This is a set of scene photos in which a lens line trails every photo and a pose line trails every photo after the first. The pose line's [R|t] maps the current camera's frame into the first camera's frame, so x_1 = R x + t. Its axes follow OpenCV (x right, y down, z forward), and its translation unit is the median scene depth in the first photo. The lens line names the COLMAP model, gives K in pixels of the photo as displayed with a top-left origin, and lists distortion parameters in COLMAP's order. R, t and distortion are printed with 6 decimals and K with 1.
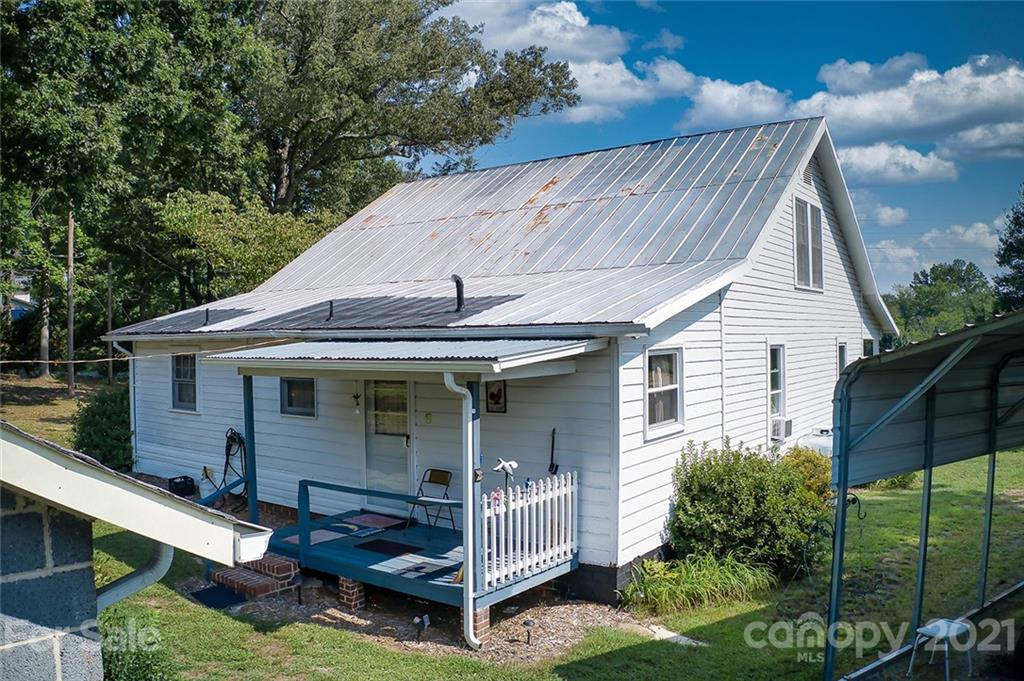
lens RADIAL K [[809.6, 0, 513.5], [0, 809.6, 339.5], [0, 0, 1]] dist [-0.164613, 0.013818]
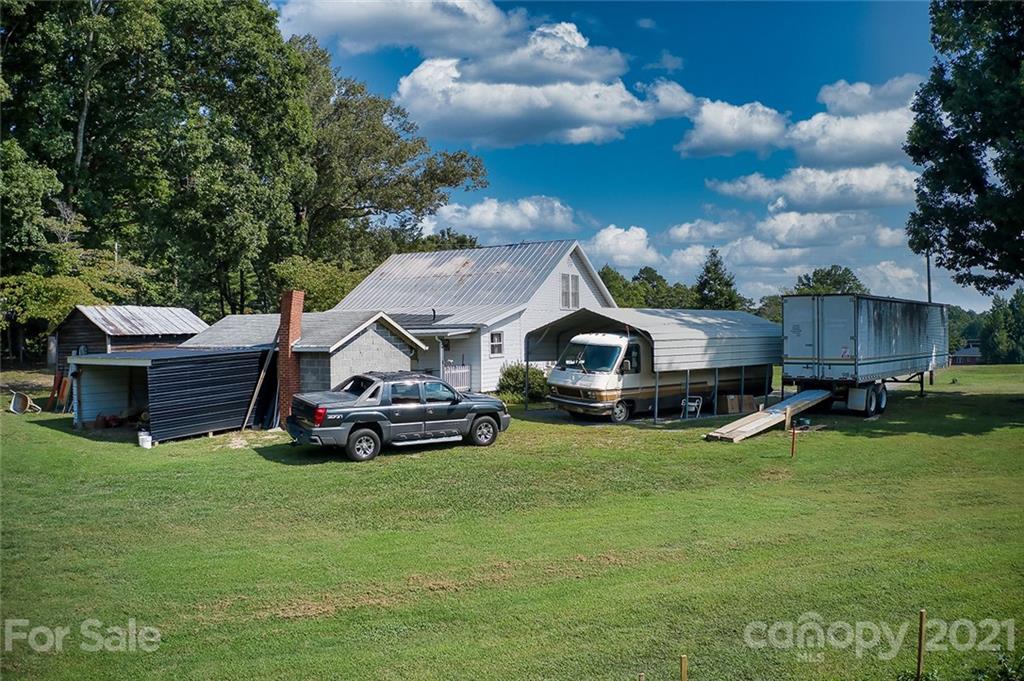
lens RADIAL K [[809.6, 0, 508.7], [0, 809.6, 340.2], [0, 0, 1]] dist [-0.164613, 0.013818]
pose [[0.996839, -0.002209, 0.079423, -0.030586], [0.001831, 0.999987, 0.004829, 0.031173], [-0.079432, -0.004668, 0.996829, -2.361654]]
